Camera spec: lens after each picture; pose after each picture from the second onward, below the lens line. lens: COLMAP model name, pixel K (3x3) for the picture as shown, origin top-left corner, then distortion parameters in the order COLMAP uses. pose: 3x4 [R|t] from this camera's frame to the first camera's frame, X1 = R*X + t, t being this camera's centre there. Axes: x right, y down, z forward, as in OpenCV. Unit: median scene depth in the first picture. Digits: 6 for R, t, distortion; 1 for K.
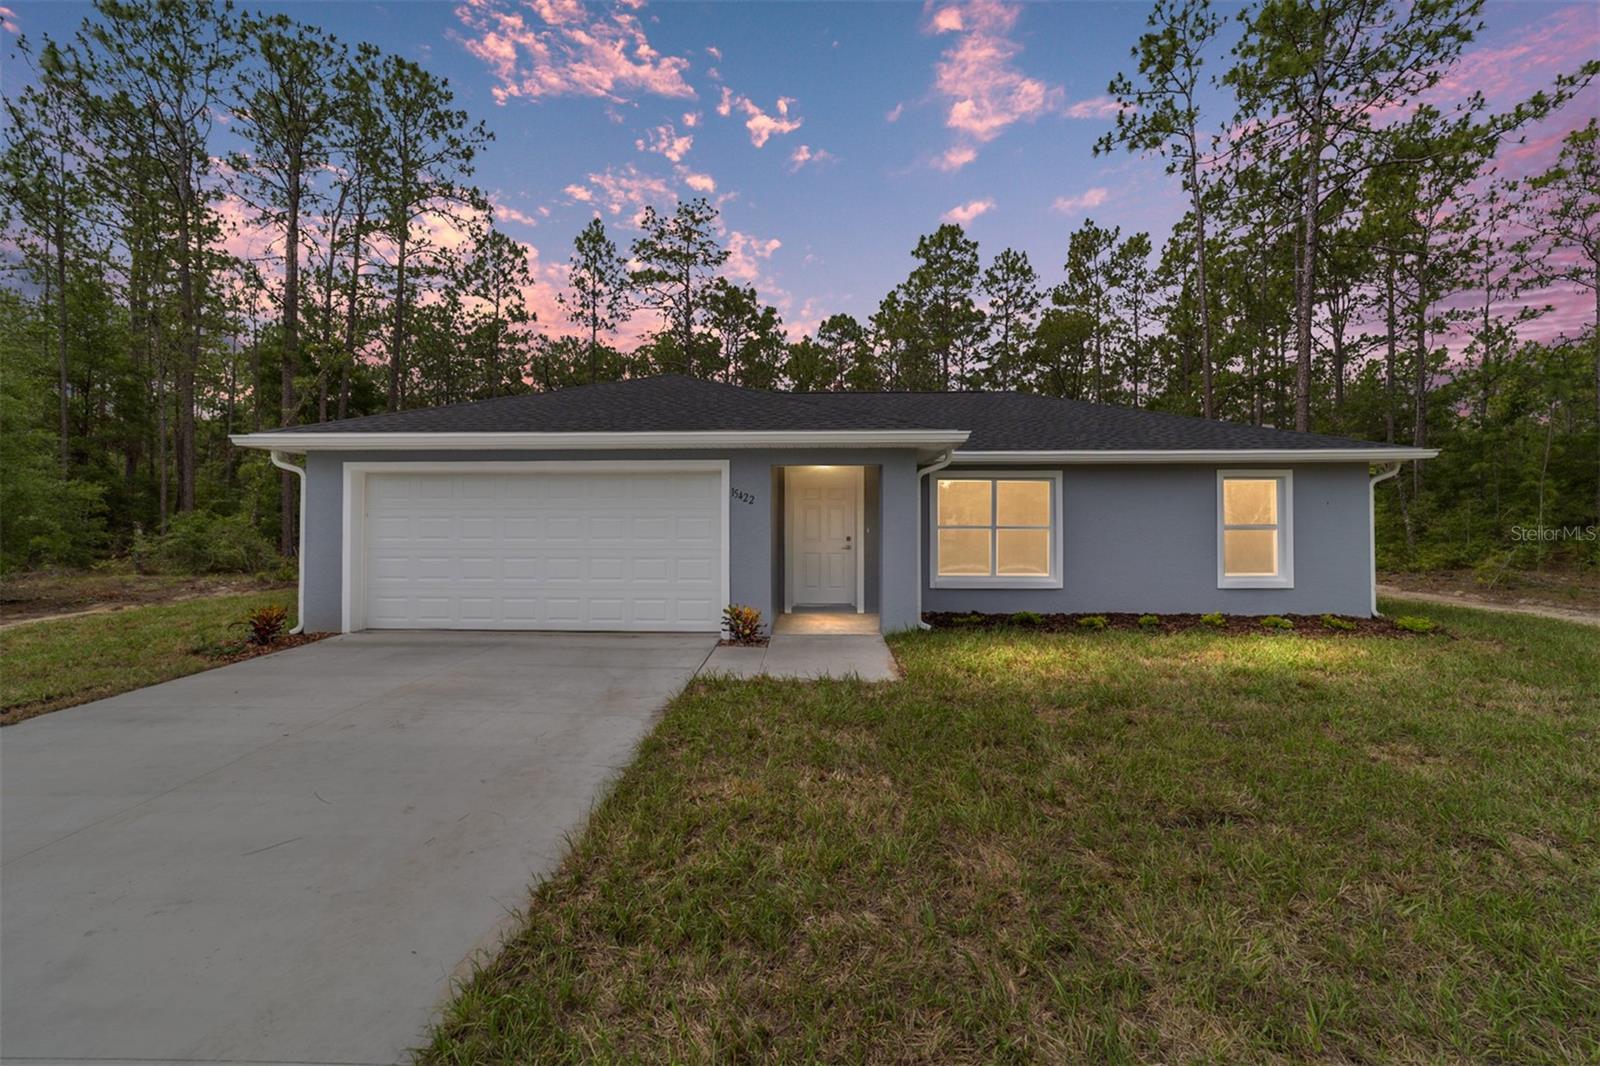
lens RADIAL K [[615.4, 0, 791.0], [0, 615.4, 534.0], [0, 0, 1]] dist [-0.008242, 0.000309]
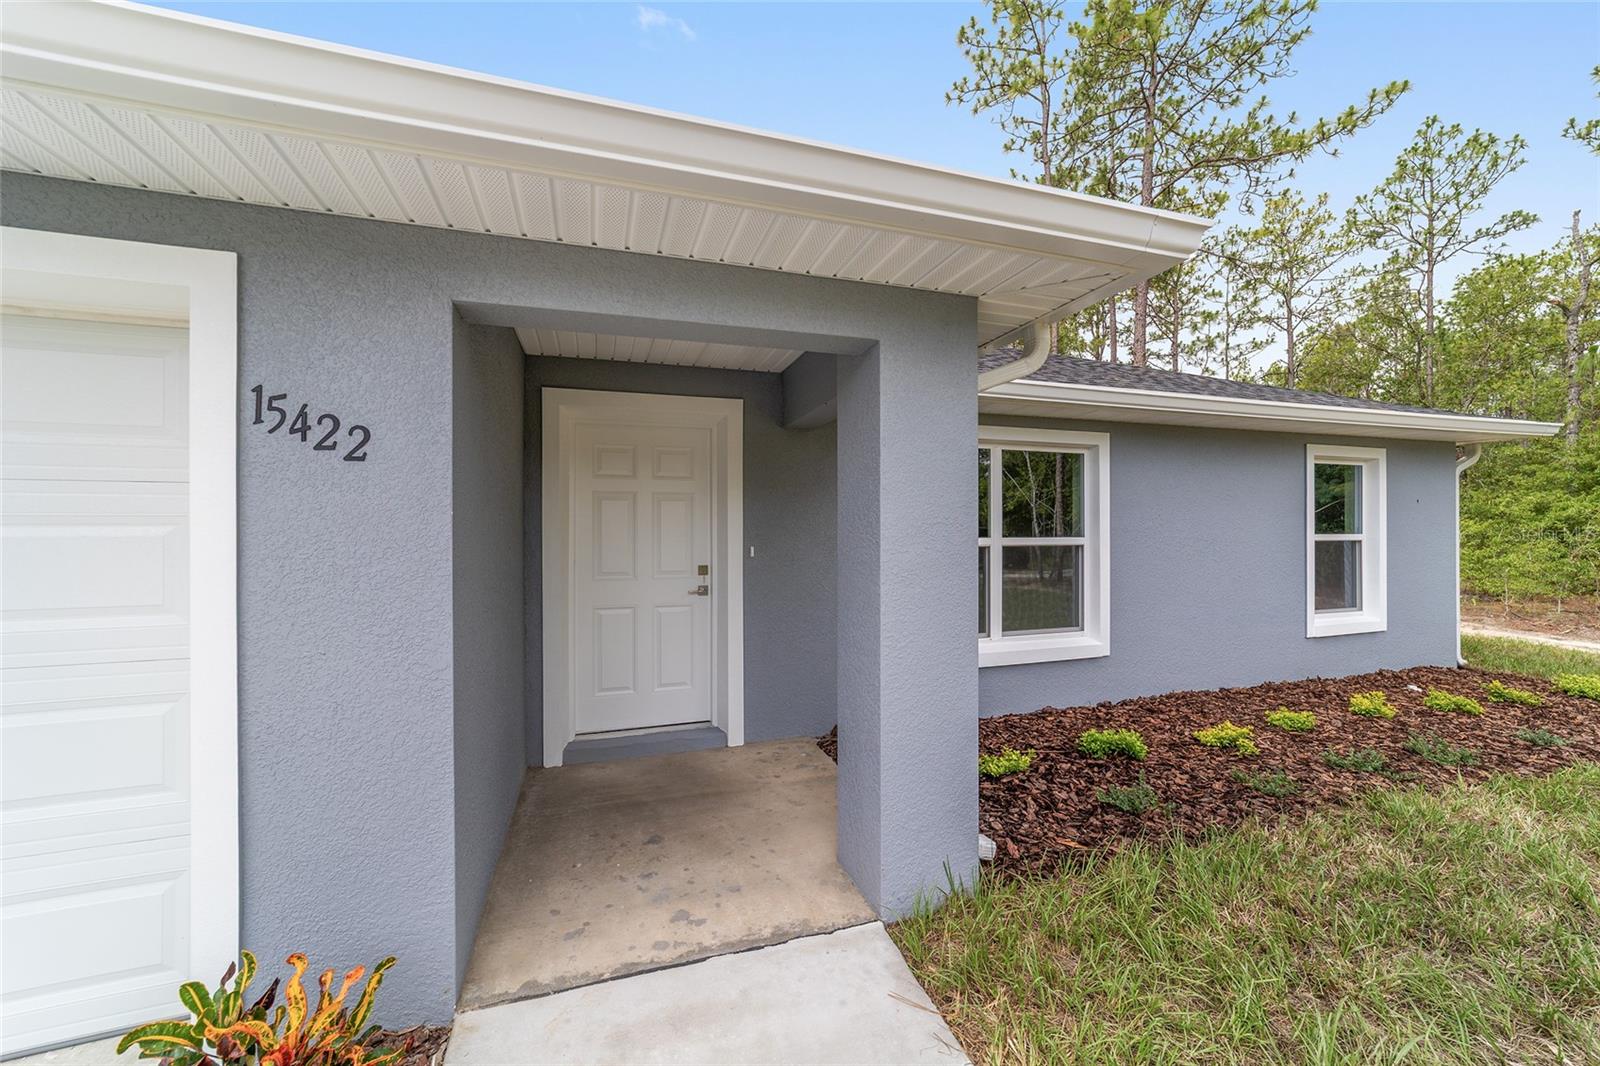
lens RADIAL K [[615.4, 0, 791.0], [0, 615.4, 534.0], [0, 0, 1]] dist [-0.008242, 0.000309]
pose [[0.948349, -0.002751, 0.317217, 0.009754], [0.003451, 0.999993, -0.001643, -0.009207], [-0.317210, 0.002653, 0.948352, 0.340645]]
